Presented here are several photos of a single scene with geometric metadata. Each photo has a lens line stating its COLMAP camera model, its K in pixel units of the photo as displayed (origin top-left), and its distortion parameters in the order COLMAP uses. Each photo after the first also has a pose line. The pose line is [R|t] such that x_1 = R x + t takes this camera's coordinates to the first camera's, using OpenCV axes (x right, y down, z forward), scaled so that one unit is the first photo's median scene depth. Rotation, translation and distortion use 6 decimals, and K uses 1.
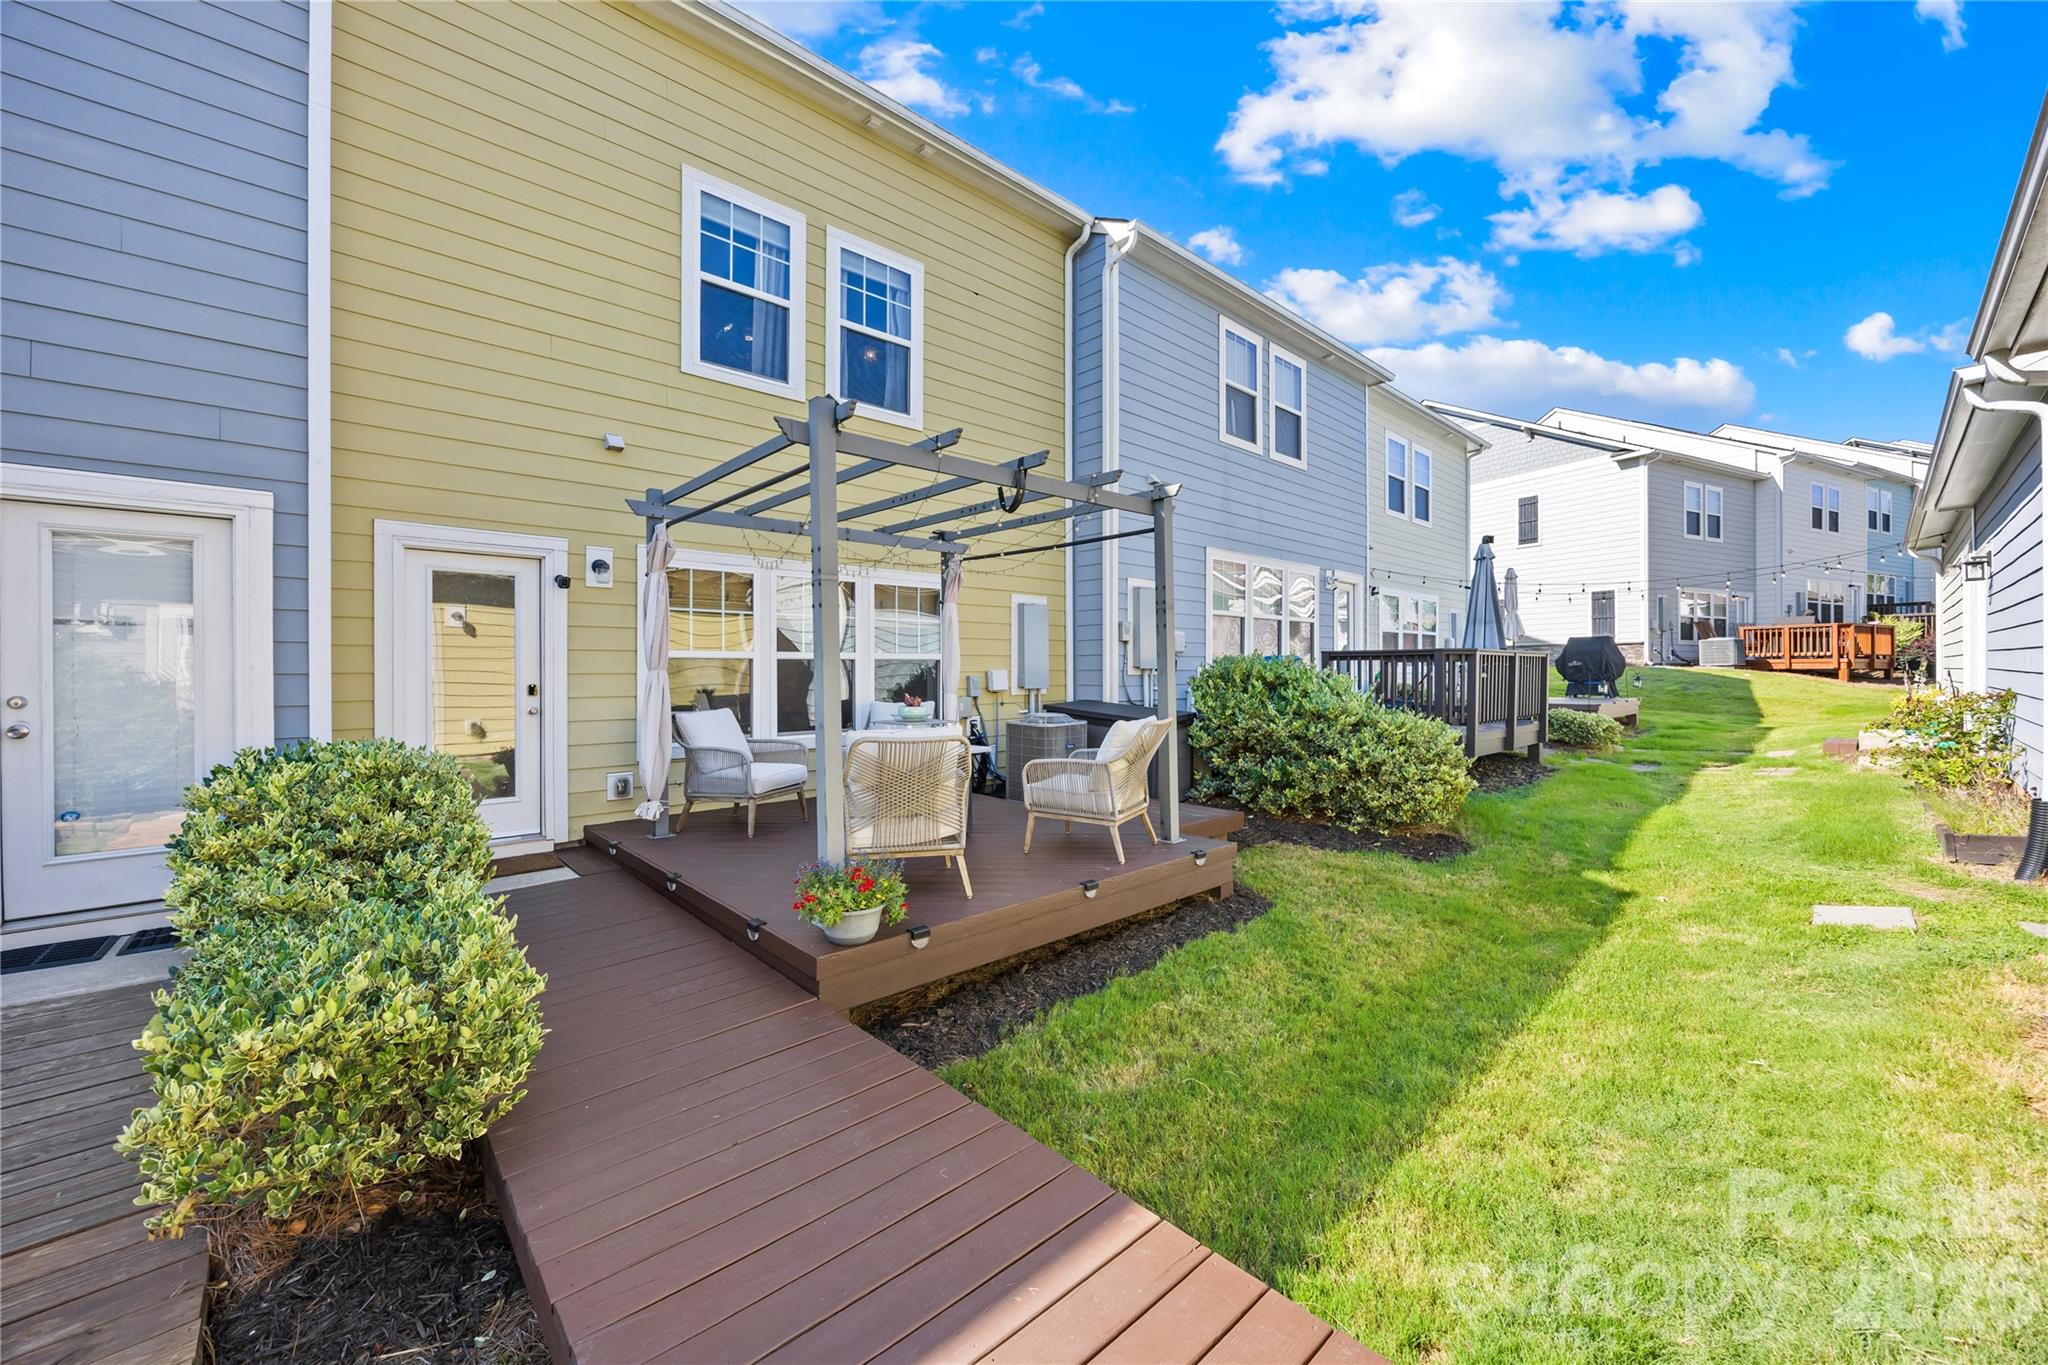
lens RADIAL K [[798.3, 0, 1055.6], [0, 798.3, 665.9], [0, 0, 1]] dist [-0.002856, -0.000452]
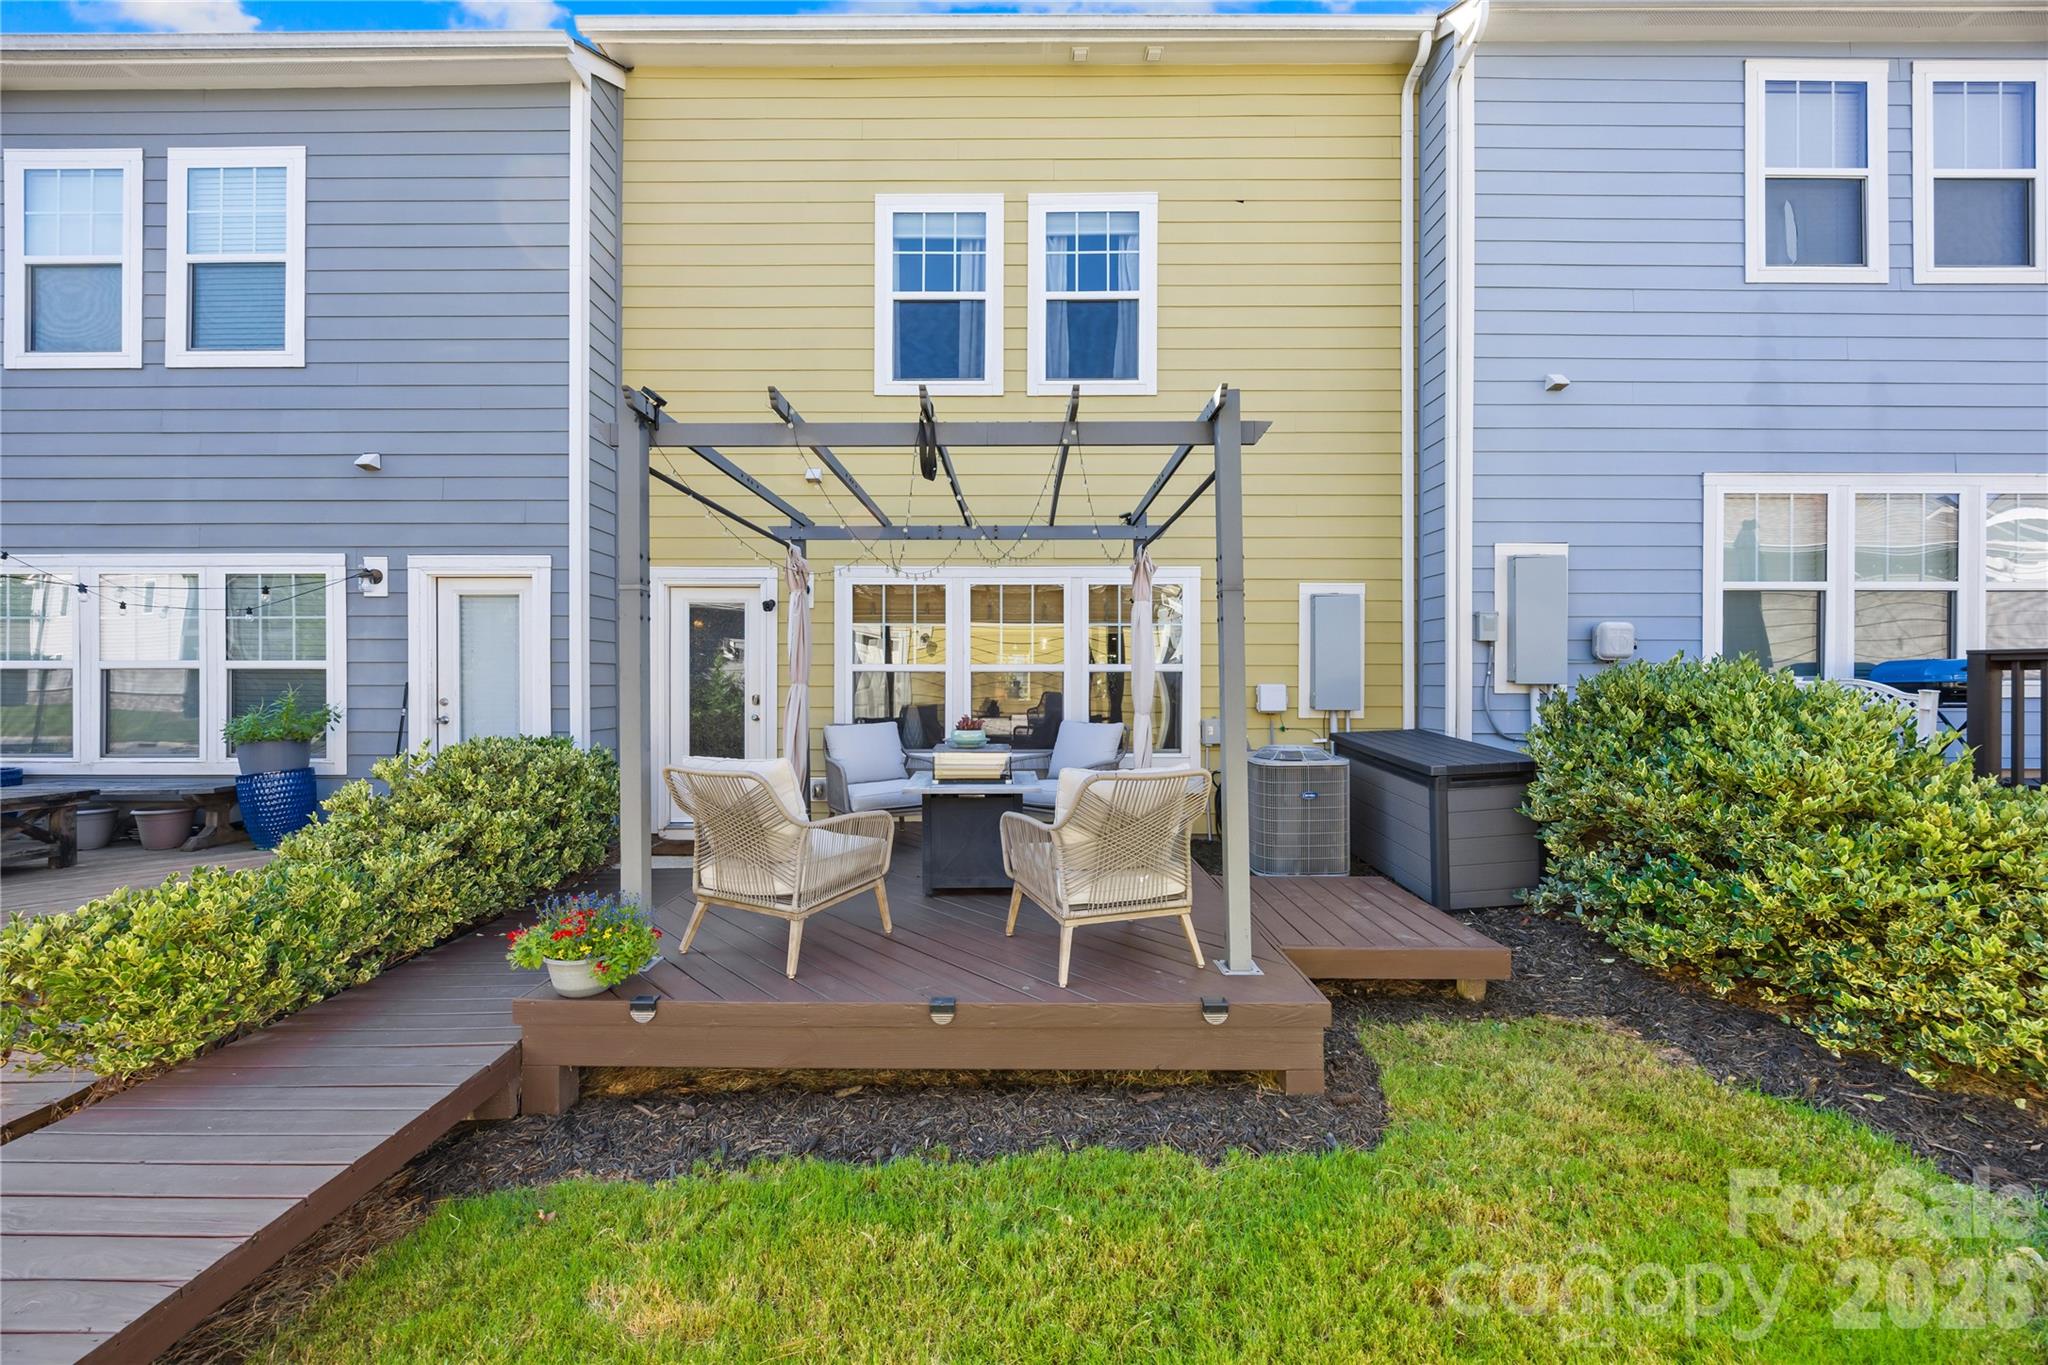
lens RADIAL K [[798.3, 0, 1021.9], [0, 798.3, 680.1], [0, 0, 1]] dist [-0.002856, -0.000452]
pose [[0.711960, 0.003848, -0.702210, 0.350029], [-0.000411, 0.999987, 0.005063, -0.003599], [0.702220, -0.003316, 0.711952, 0.346896]]
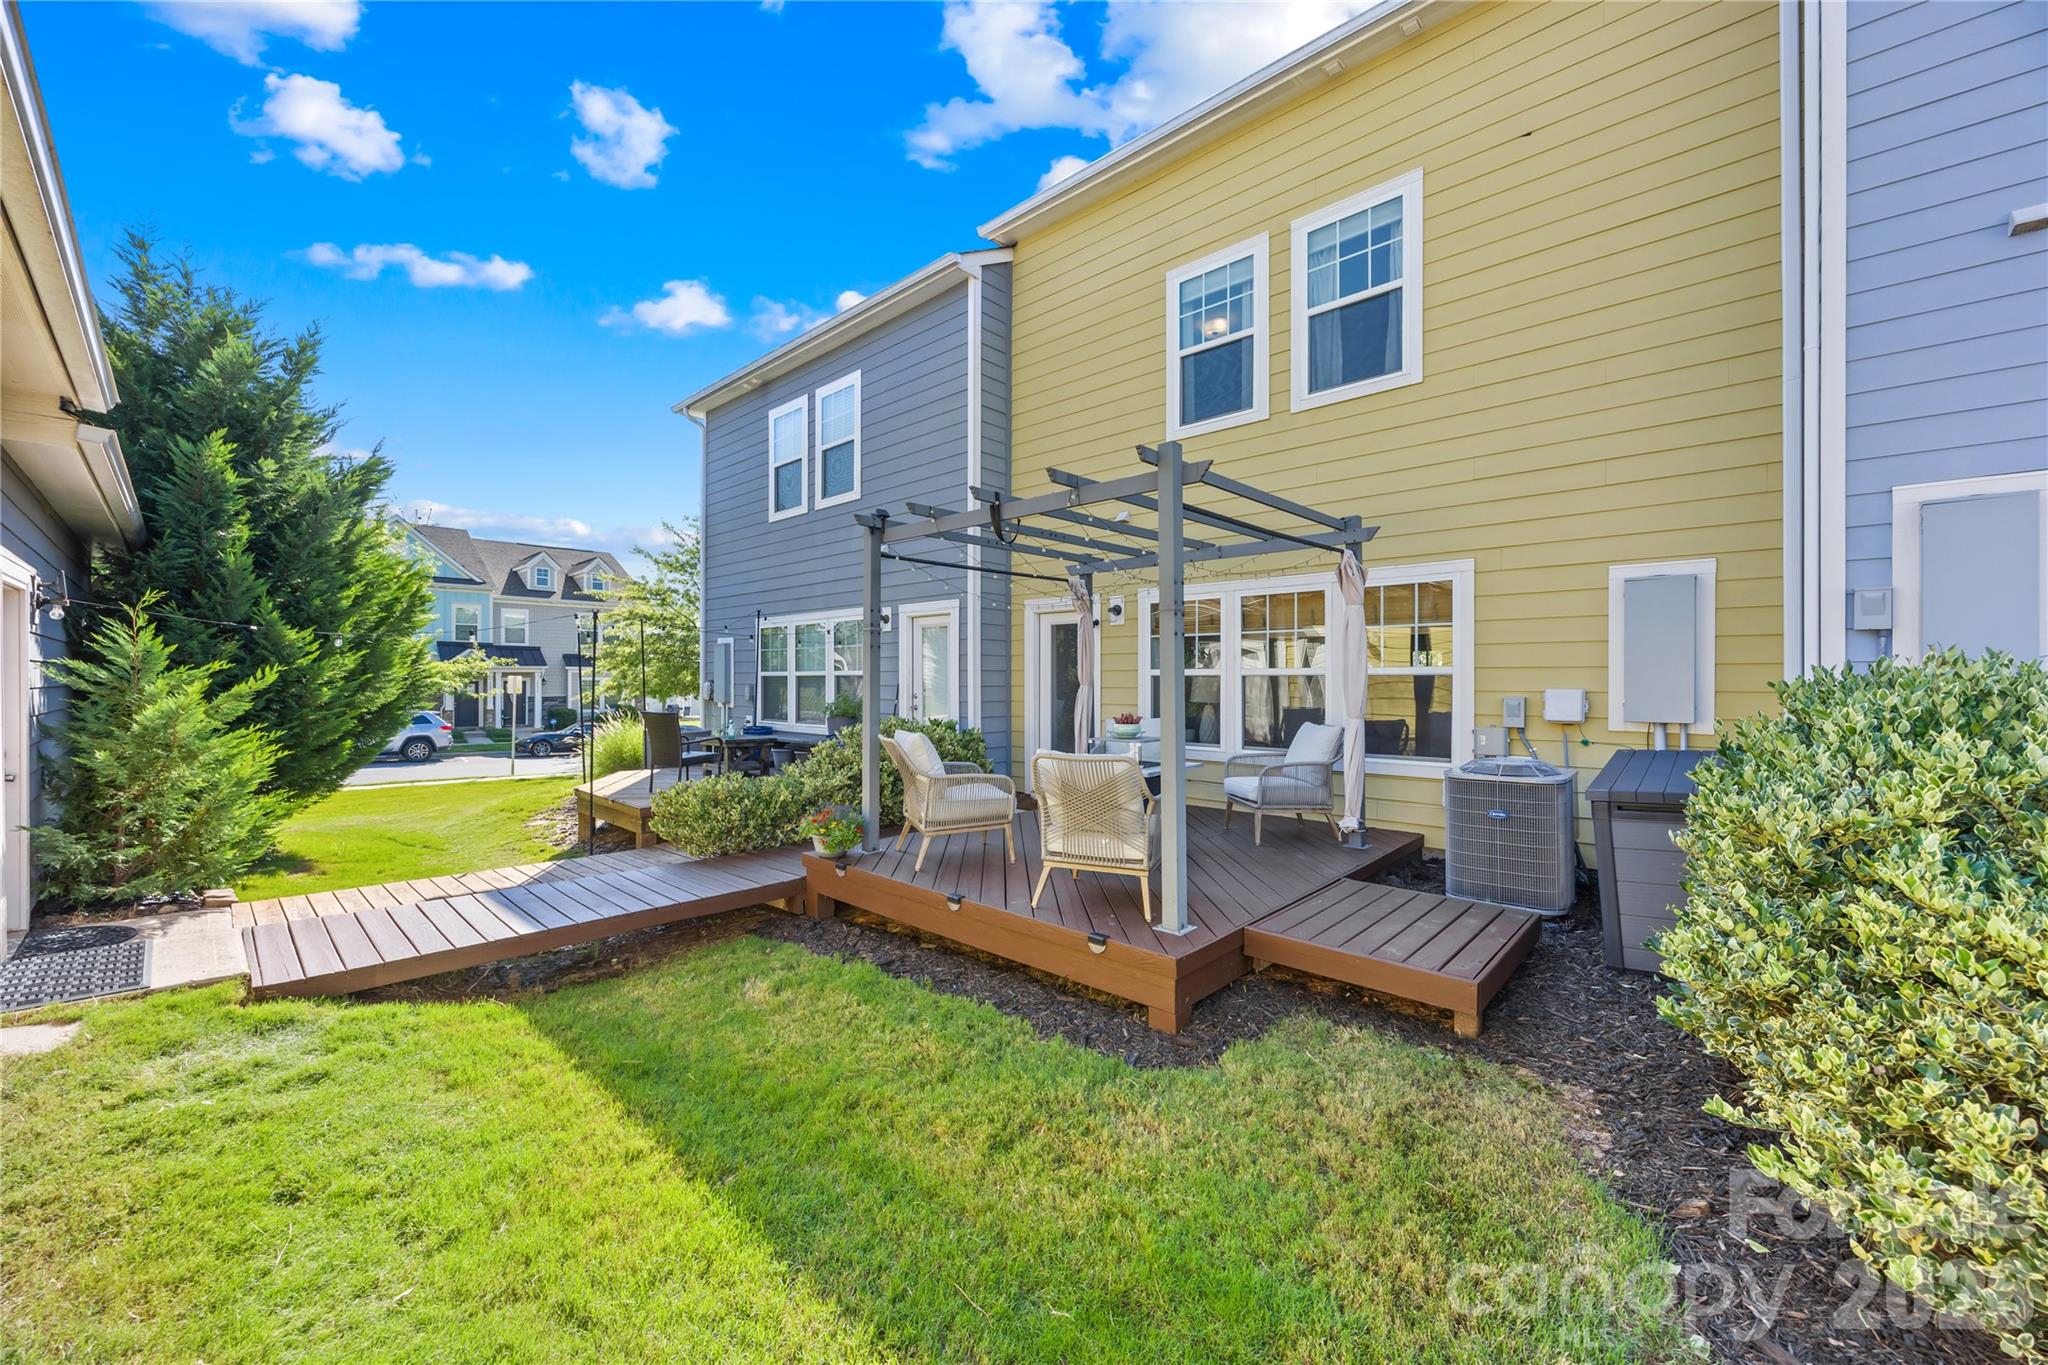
lens RADIAL K [[798.3, 0, 1021.0], [0, 798.3, 679.8], [0, 0, 1]] dist [-0.002856, -0.000452]
pose [[0.038219, 0.001701, -0.999268, 0.661596], [0.000113, 0.999999, 0.001706, -0.005469], [0.999269, -0.000178, 0.038219, 0.642446]]
